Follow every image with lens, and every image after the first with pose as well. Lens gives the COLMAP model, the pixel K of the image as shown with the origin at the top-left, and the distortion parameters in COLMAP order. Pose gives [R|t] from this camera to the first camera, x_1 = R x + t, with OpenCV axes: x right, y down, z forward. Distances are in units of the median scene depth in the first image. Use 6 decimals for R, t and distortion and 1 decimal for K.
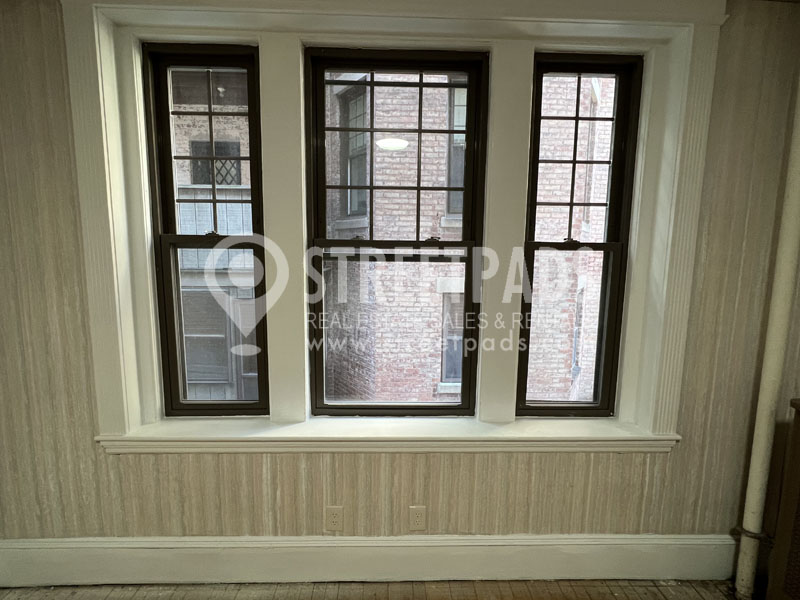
lens RADIAL K [[383.3, 0, 400.0], [0, 383.3, 300.0], [0, 0, 1]] dist [-0.001224, 0.000069]
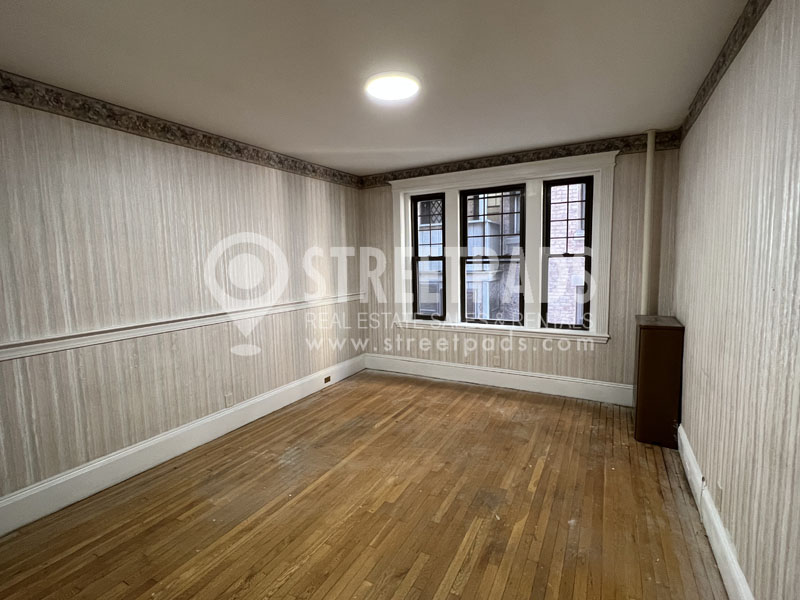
lens RADIAL K [[383.3, 0, 400.0], [0, 383.3, 300.0], [0, 0, 1]] dist [-0.001224, 0.000069]
pose [[0.865297, 0.022454, -0.500756, 0.778341], [-0.029833, 0.999532, -0.006733, 0.189450], [0.500371, 0.020765, 0.865562, -1.612676]]
